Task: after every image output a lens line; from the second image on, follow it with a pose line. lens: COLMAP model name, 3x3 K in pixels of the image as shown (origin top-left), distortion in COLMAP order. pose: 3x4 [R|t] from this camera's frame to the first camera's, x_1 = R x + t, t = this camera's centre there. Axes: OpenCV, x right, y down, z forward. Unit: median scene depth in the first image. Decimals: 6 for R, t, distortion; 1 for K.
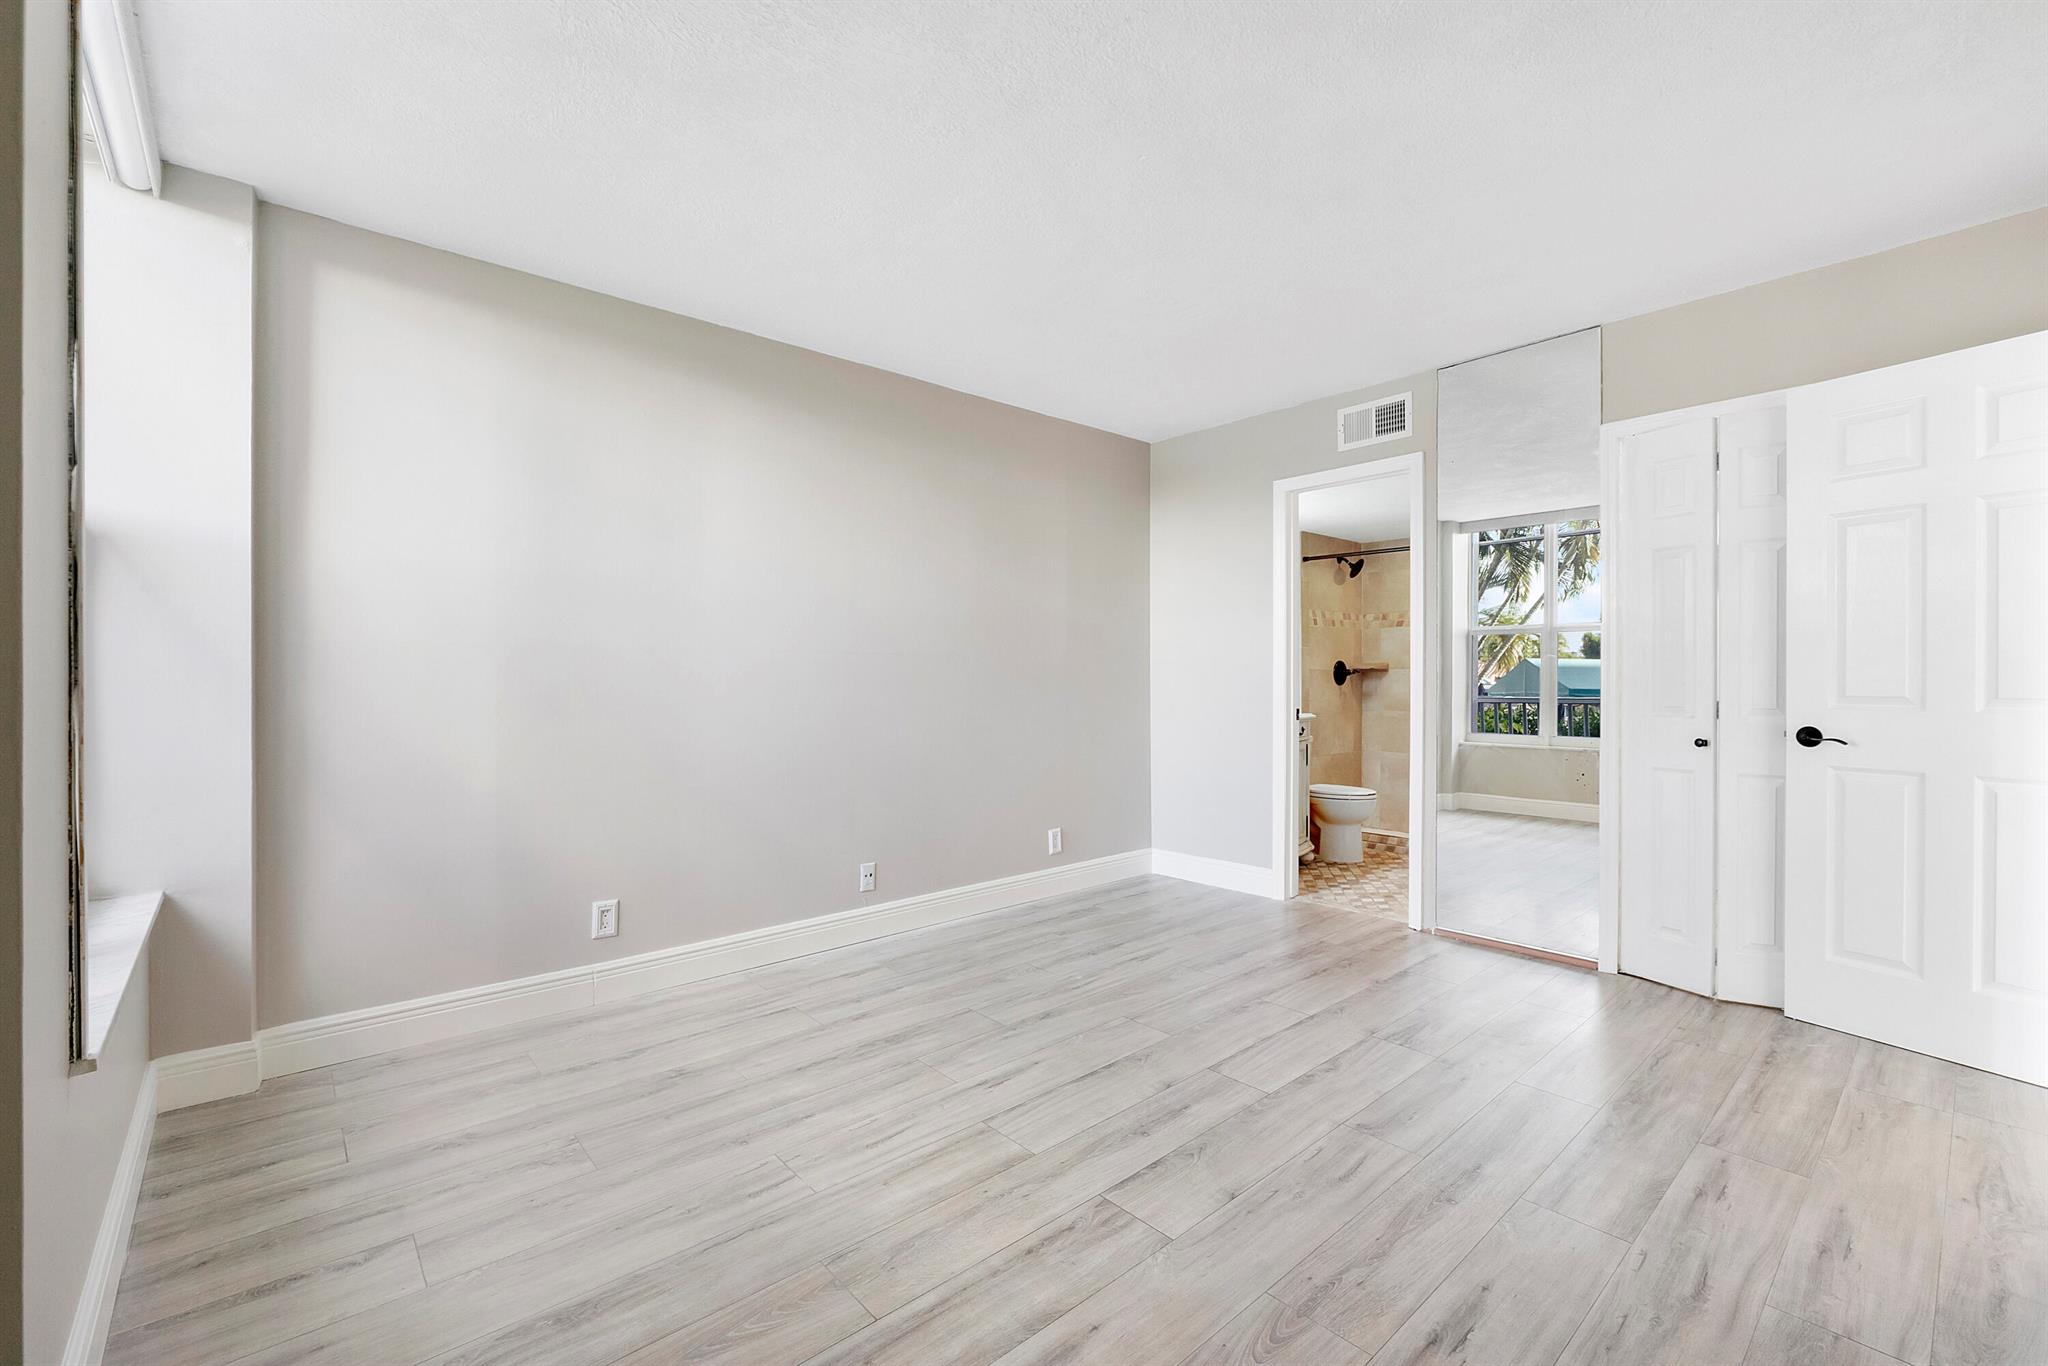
lens RADIAL K [[866.6, 0, 1027.3], [0, 866.6, 679.1], [0, 0, 1]] dist [-0.008488, 0.000049]
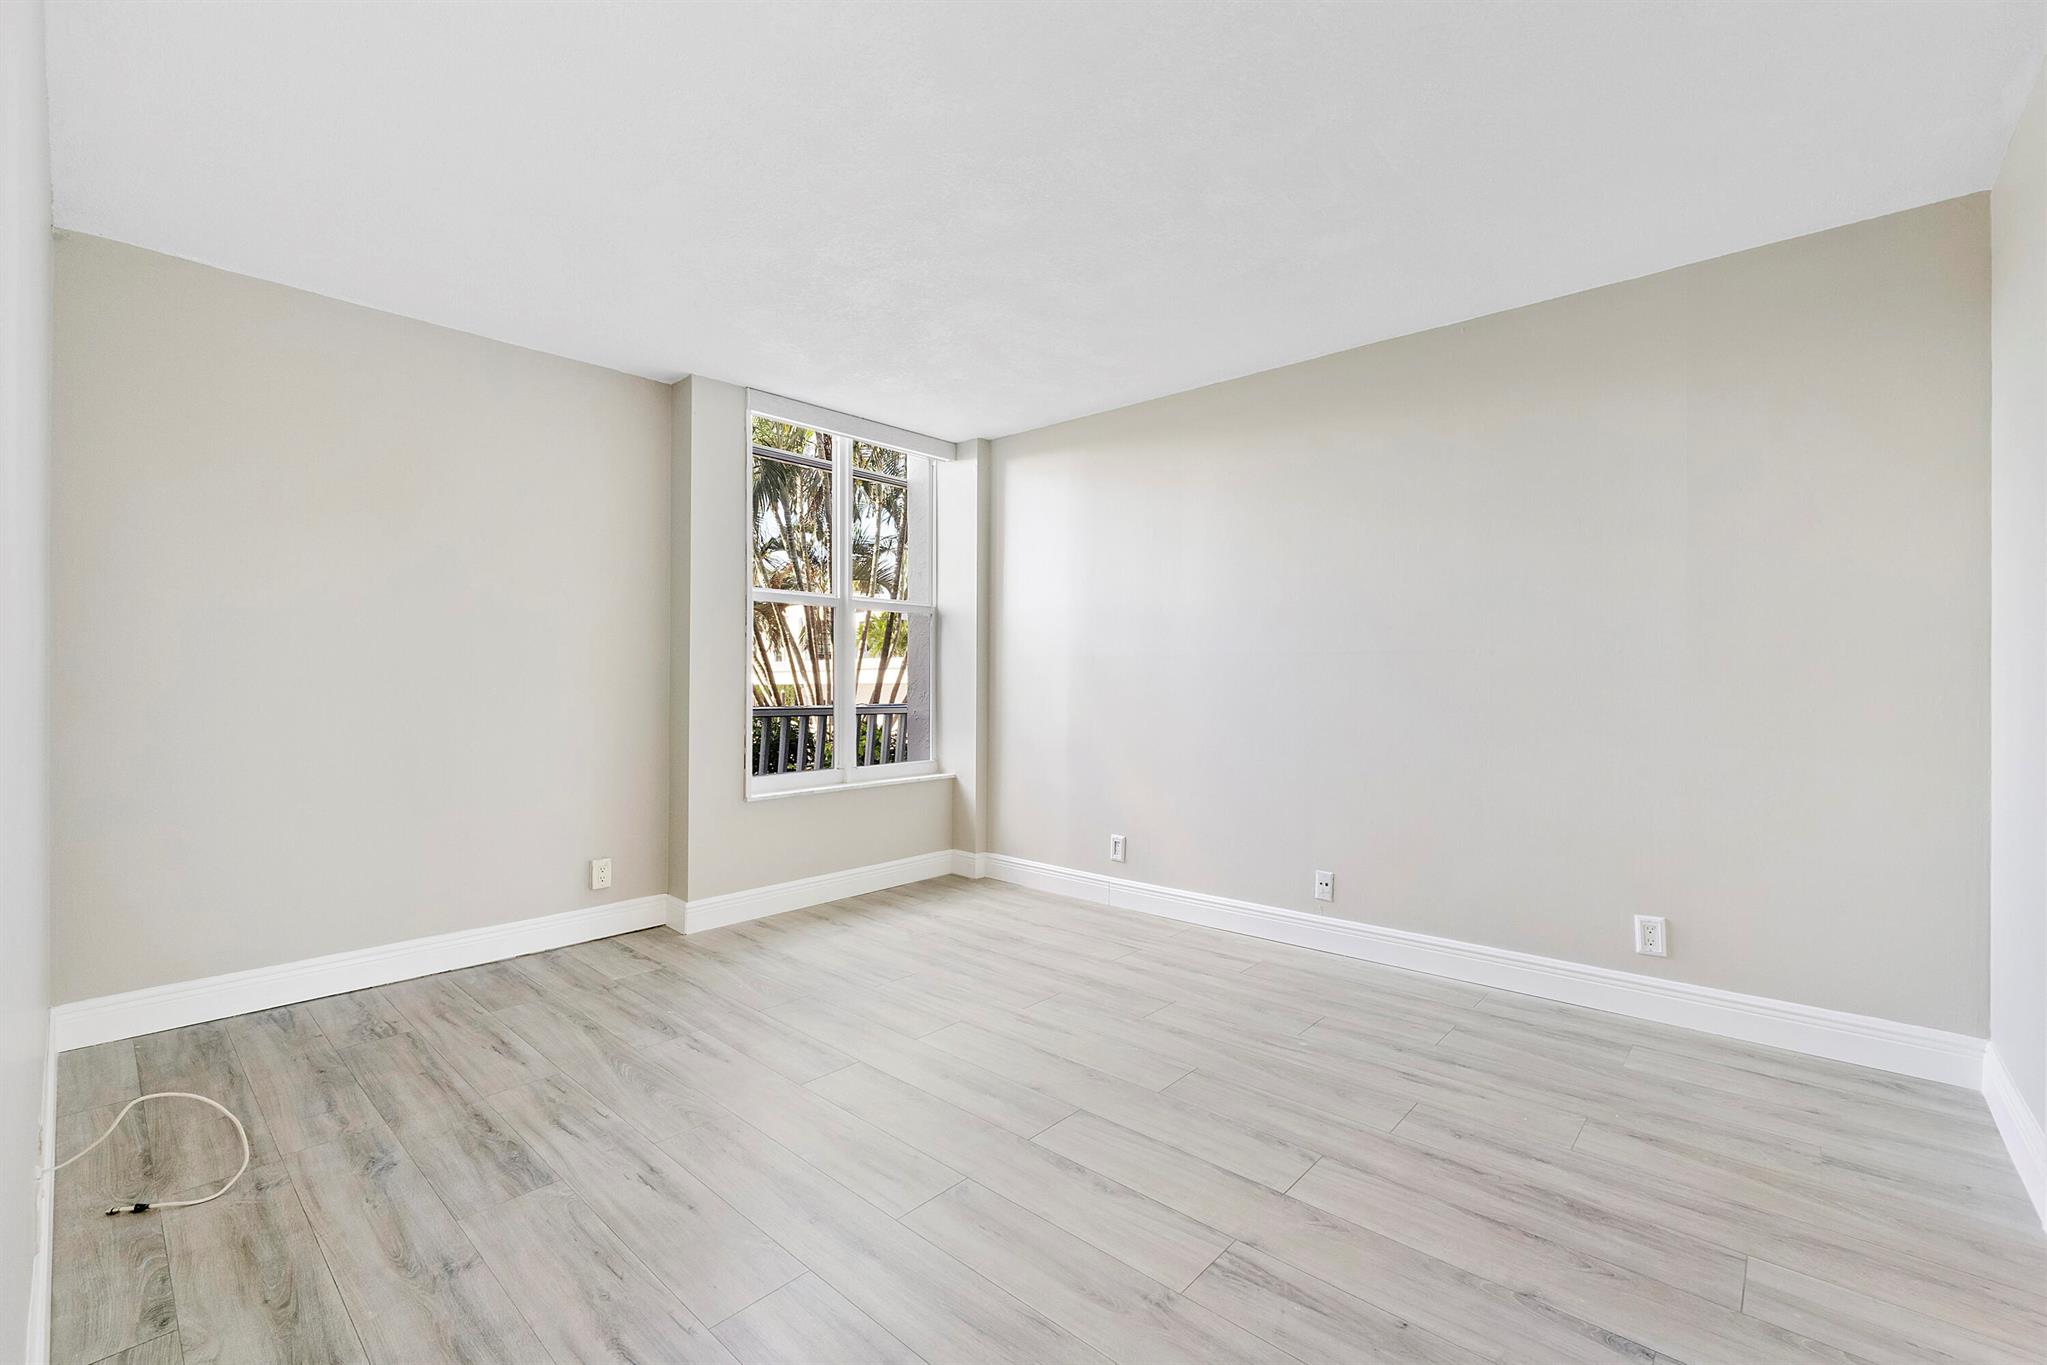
lens RADIAL K [[866.2, 0, 1026.7], [0, 866.2, 678.6], [0, 0, 1]] dist [-0.008488, 0.000049]
pose [[0.112598, 0.004315, -0.993631, 0.743745], [-0.005408, 0.999978, 0.003730, -0.004784], [0.993626, 0.004953, 0.112619, 0.564366]]
